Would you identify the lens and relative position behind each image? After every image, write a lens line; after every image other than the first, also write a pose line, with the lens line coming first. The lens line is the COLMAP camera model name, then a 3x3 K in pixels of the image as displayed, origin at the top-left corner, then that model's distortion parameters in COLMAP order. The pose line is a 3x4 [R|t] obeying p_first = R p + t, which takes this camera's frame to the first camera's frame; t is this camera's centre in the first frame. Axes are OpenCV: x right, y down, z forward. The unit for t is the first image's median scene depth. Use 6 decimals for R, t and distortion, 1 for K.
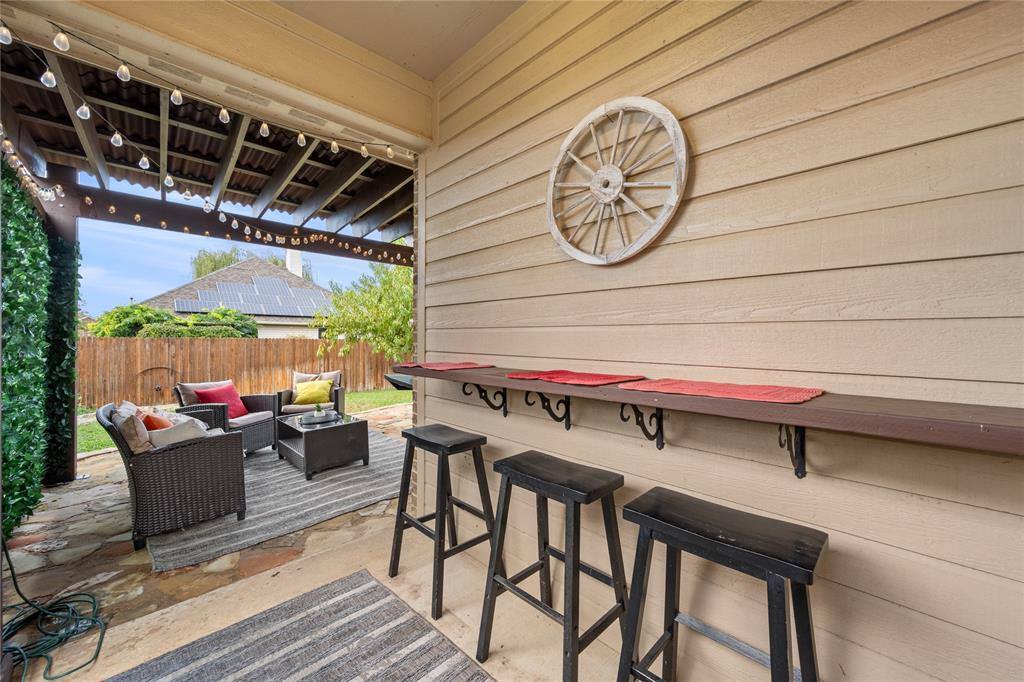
lens RADIAL K [[404.3, 0, 510.4], [0, 404.3, 336.3], [0, 0, 1]] dist [-0.000482, -0.000435]
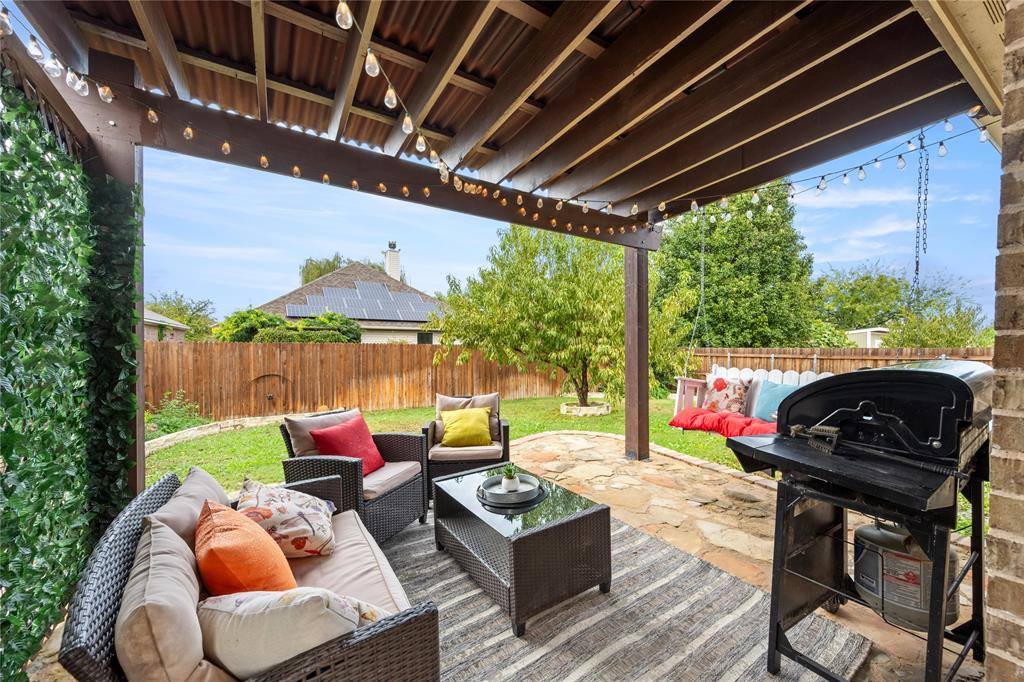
lens RADIAL K [[404.3, 0, 510.8], [0, 404.3, 348.4], [0, 0, 1]] dist [-0.000482, -0.000435]
pose [[0.982306, 0.005505, -0.187202, -0.163085], [-0.002289, 0.999846, 0.017391, -0.000957], [0.187269, -0.016655, 0.982167, 0.202159]]
